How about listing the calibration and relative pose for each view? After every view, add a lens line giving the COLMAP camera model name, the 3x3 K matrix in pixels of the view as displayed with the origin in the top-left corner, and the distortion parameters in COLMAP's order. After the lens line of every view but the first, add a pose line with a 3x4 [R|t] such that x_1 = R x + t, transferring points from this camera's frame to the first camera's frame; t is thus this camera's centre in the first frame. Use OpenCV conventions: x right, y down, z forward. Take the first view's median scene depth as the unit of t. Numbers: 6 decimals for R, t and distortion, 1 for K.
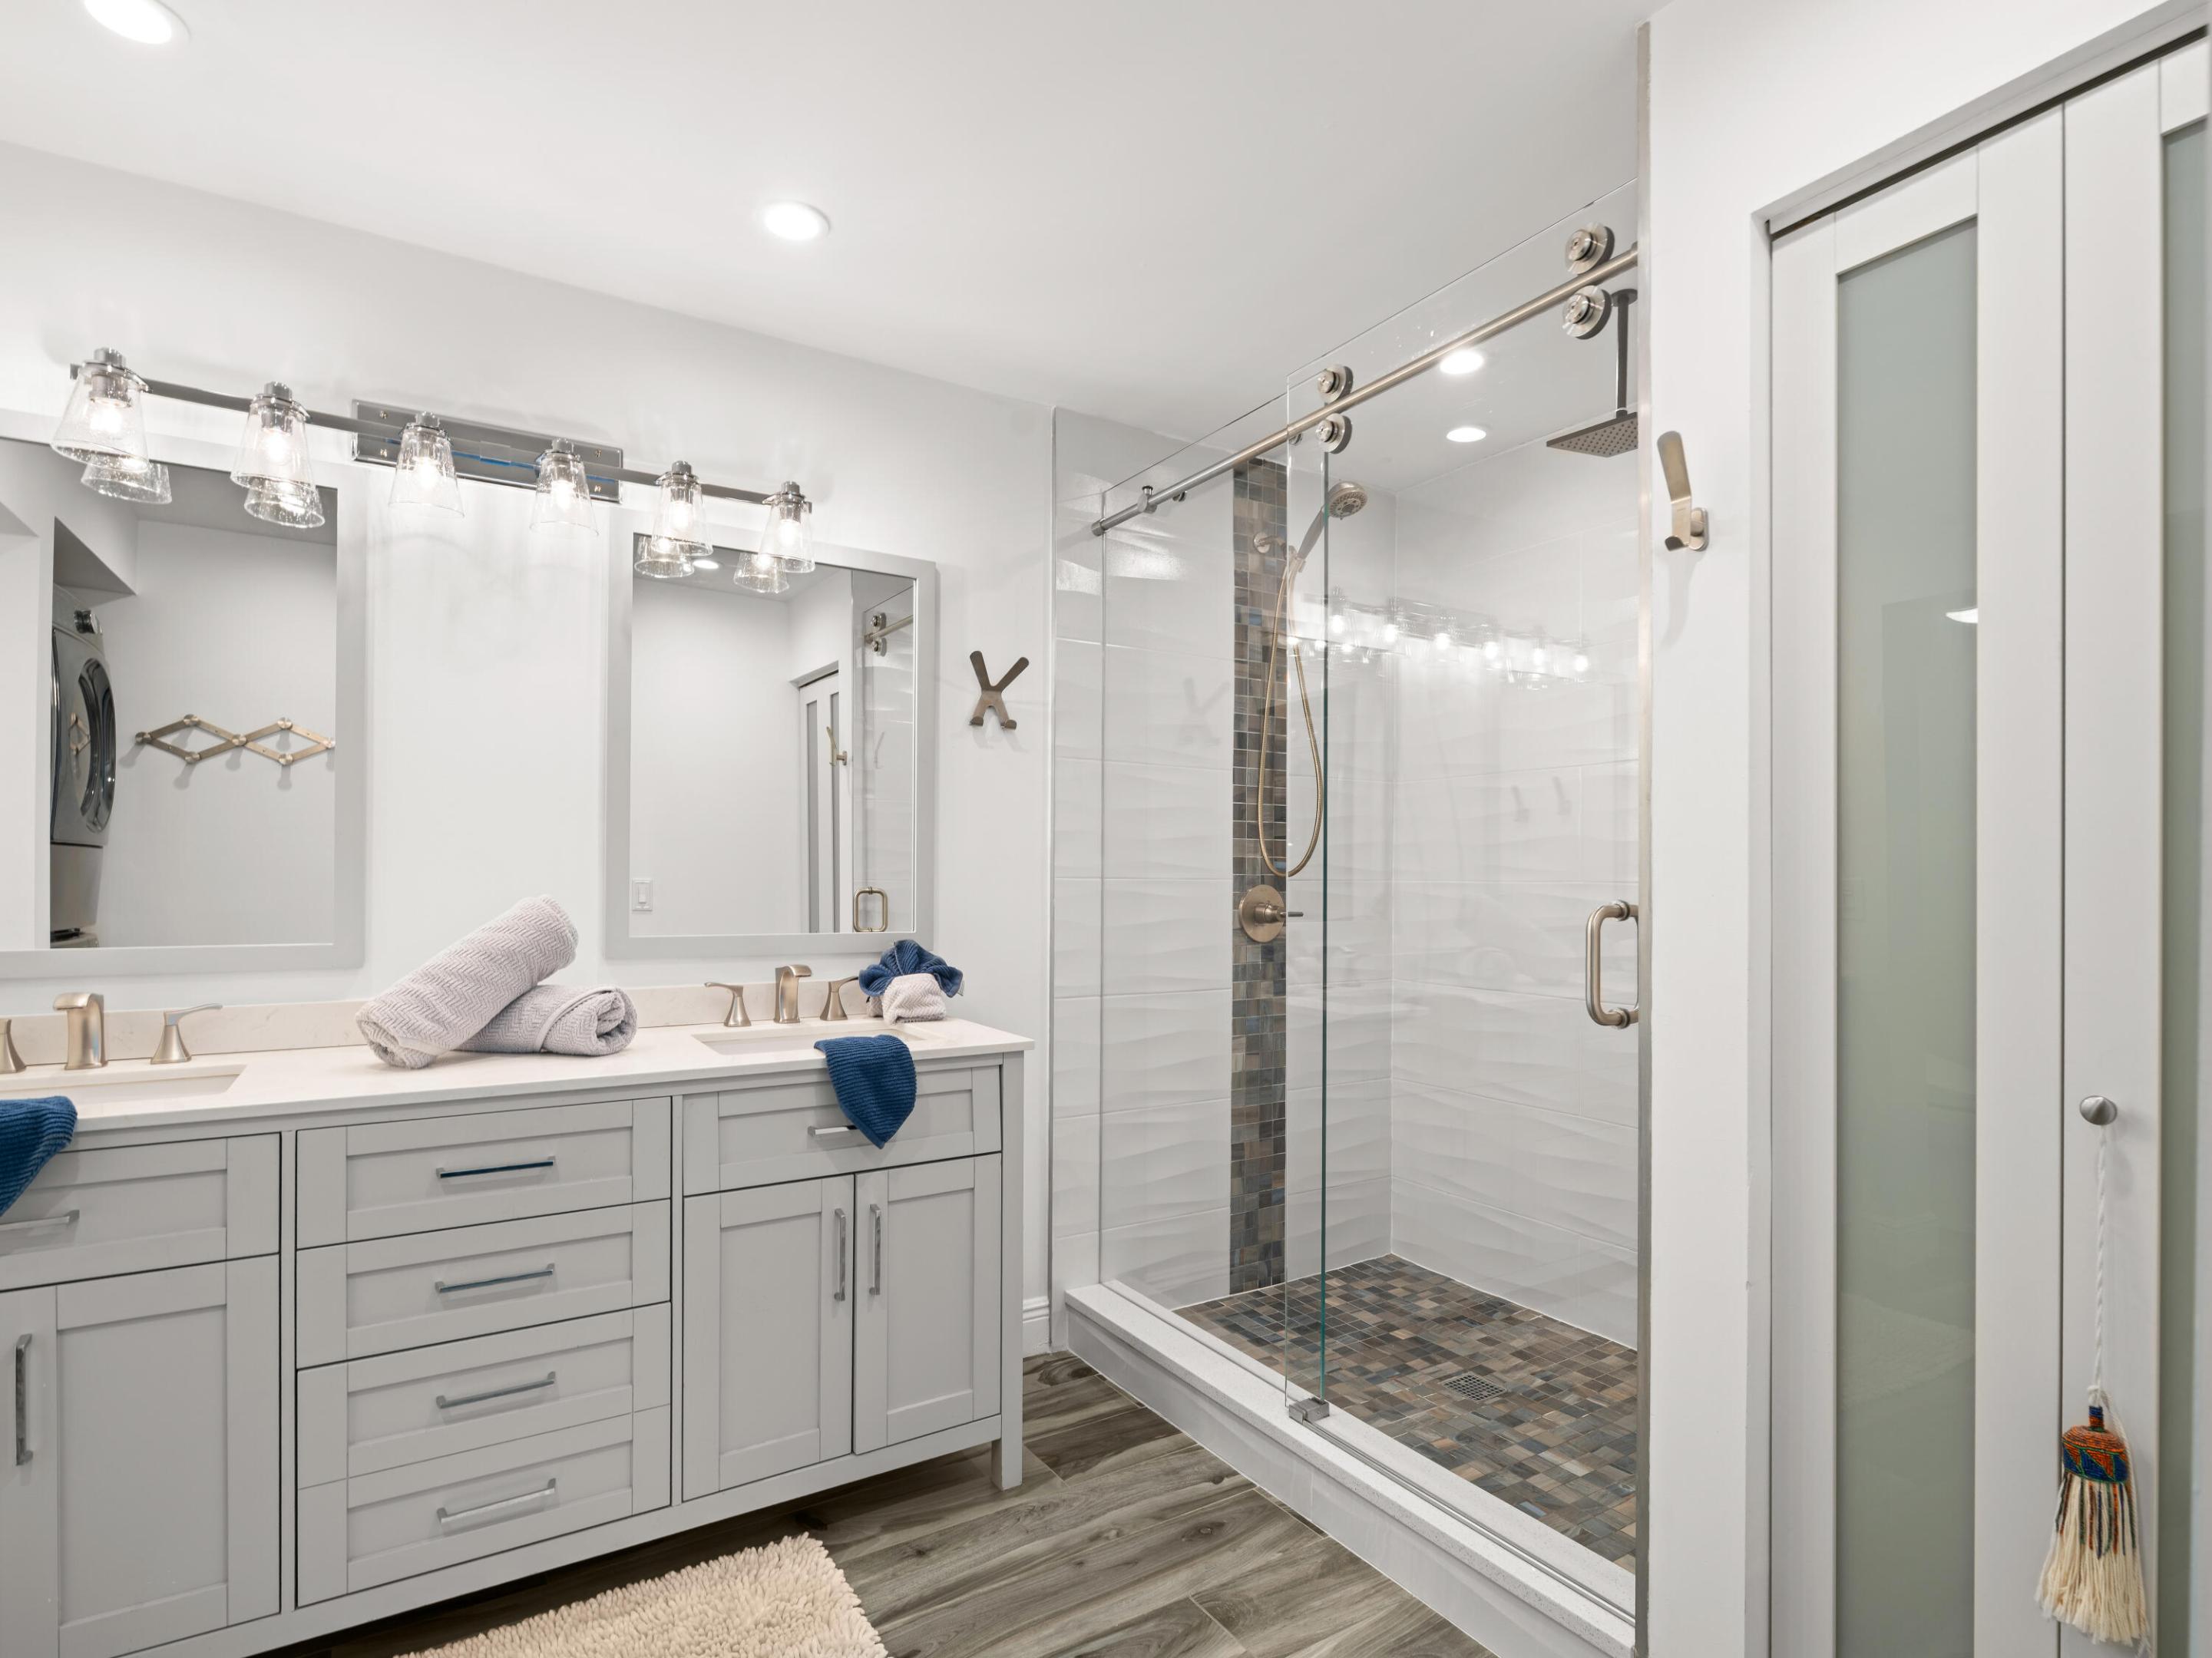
lens RADIAL K [[1113.6, 0, 1102.2], [0, 1113.6, 876.6], [0, 0, 1]] dist [-0.007937, 0.002055]
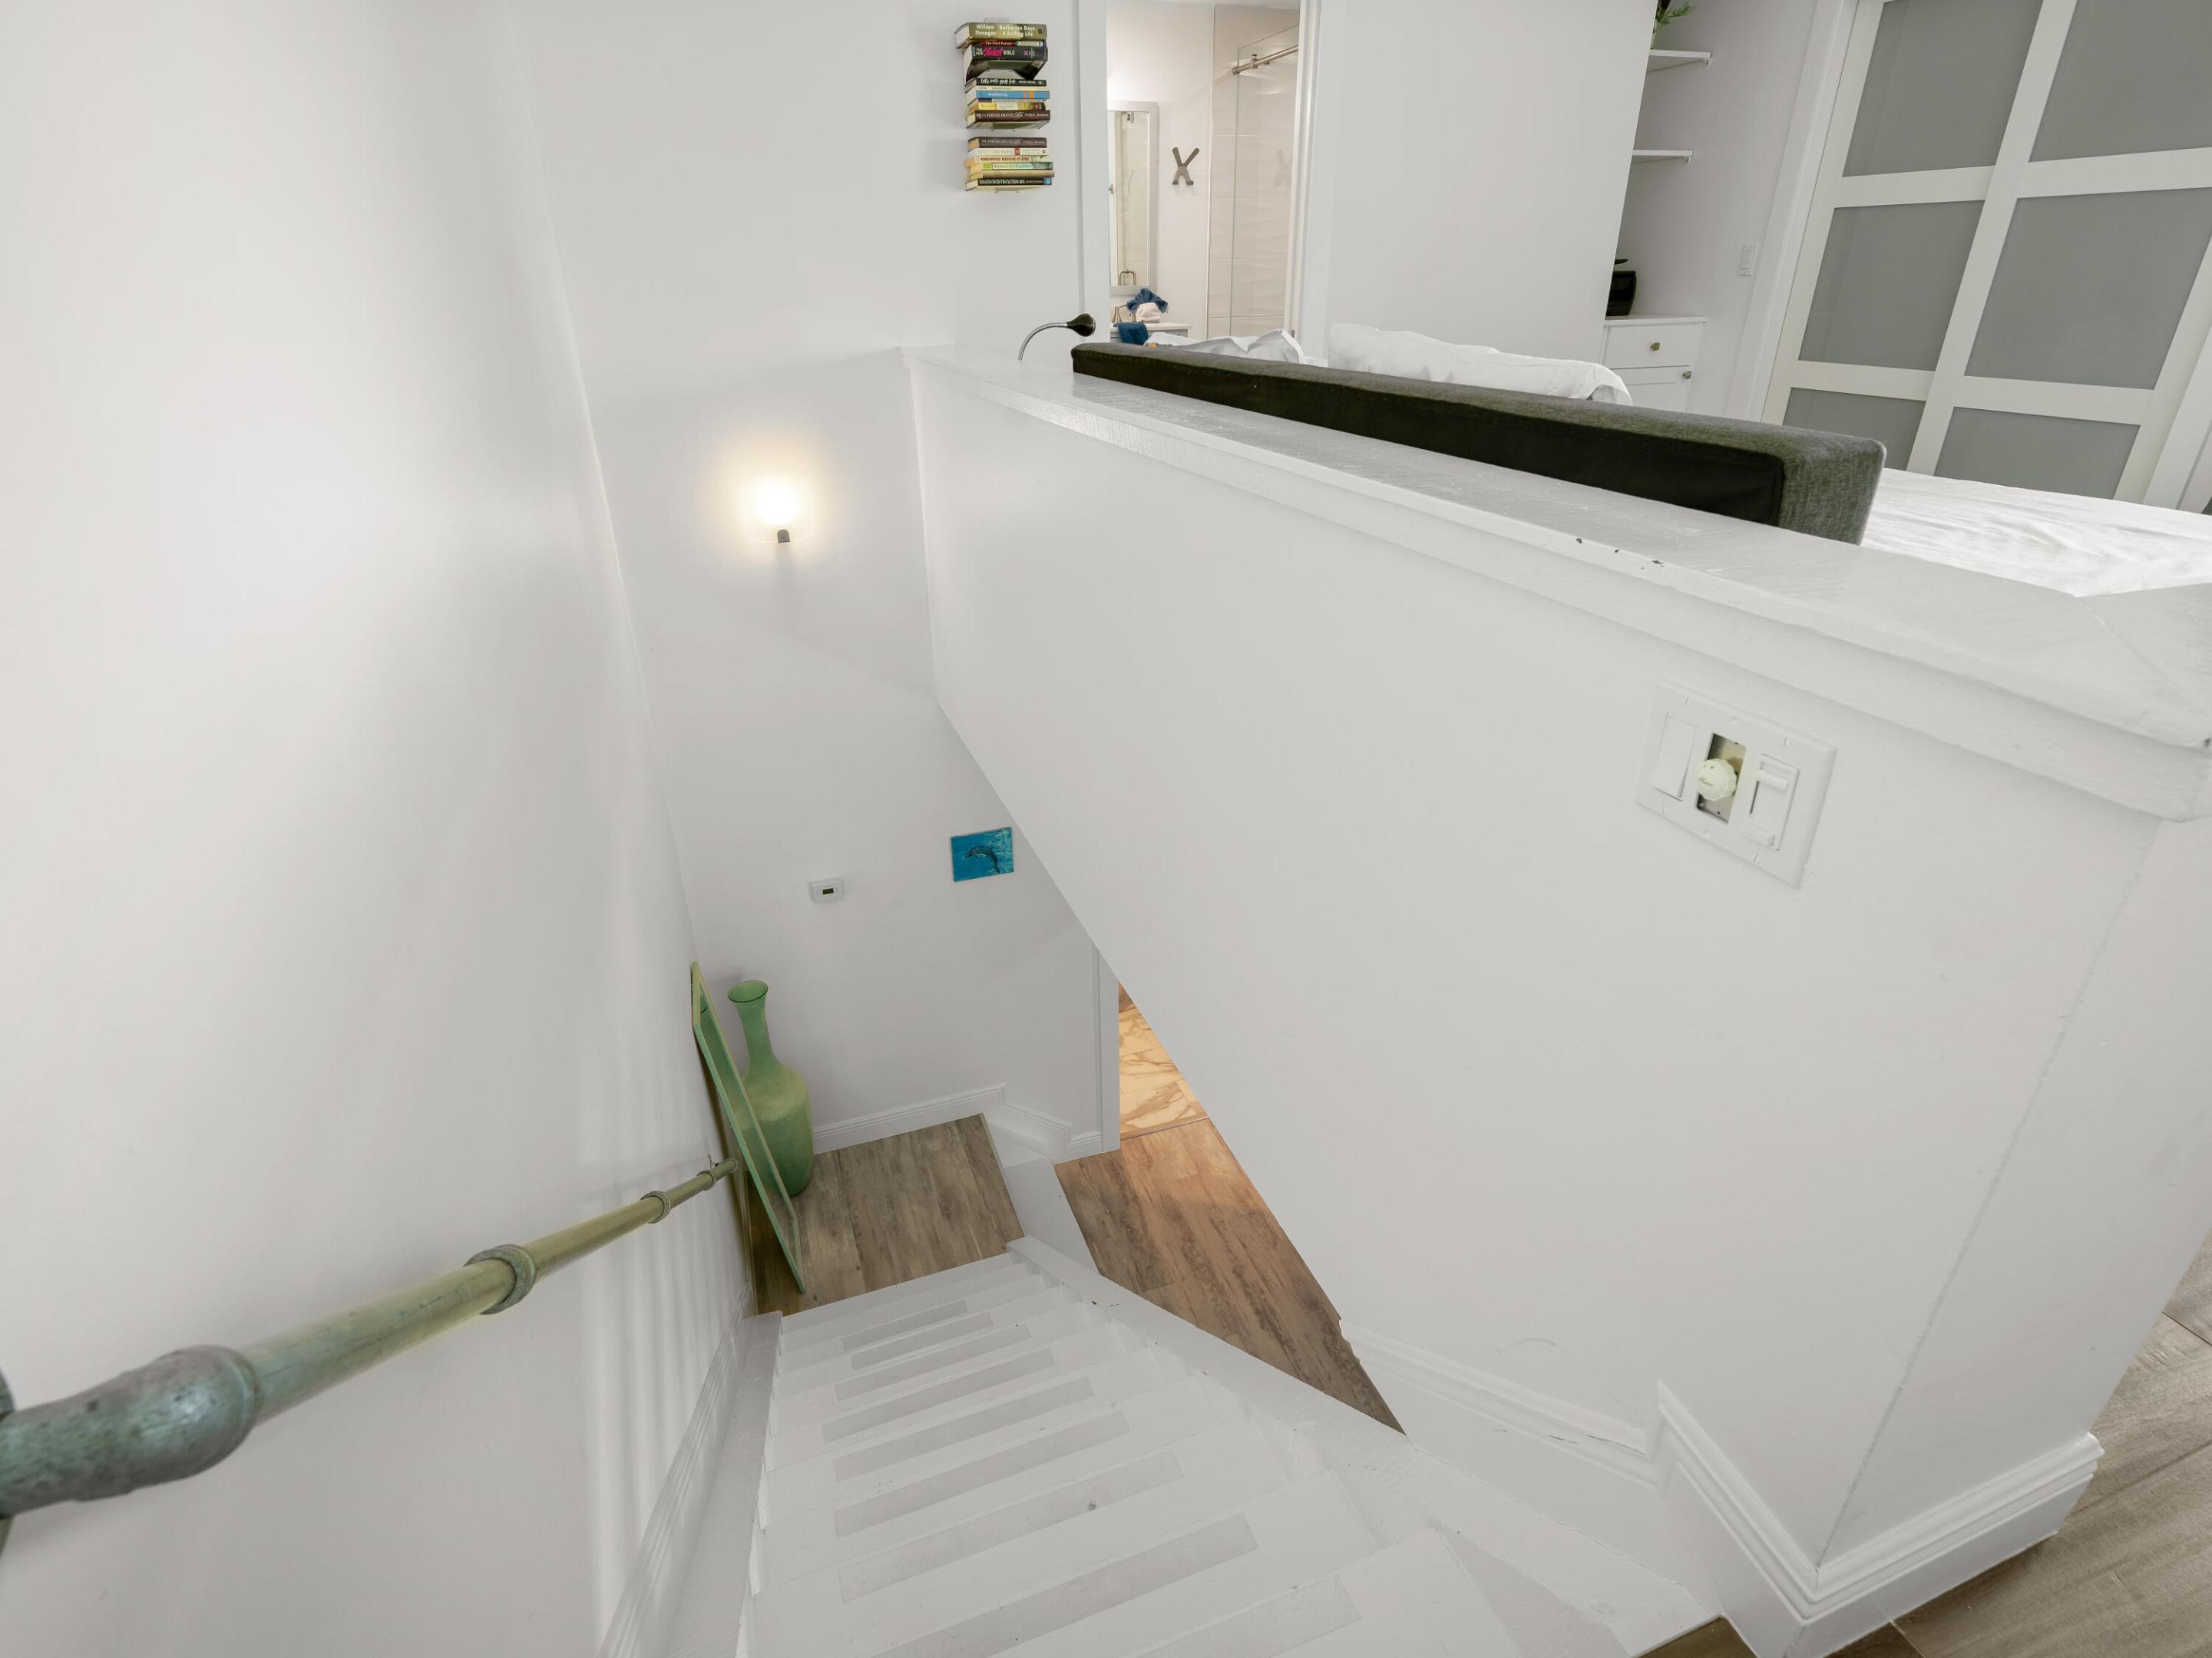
lens RADIAL K [[1113.6, 0, 1098.3], [0, 1113.6, 827.0], [0, 0, 1]] dist [-0.007937, 0.002055]
pose [[0.978359, 0.076598, -0.192217, 0.322920], [0.018676, 0.892476, 0.450709, 0.011626], [0.206072, -0.444545, 0.871731, -1.908682]]
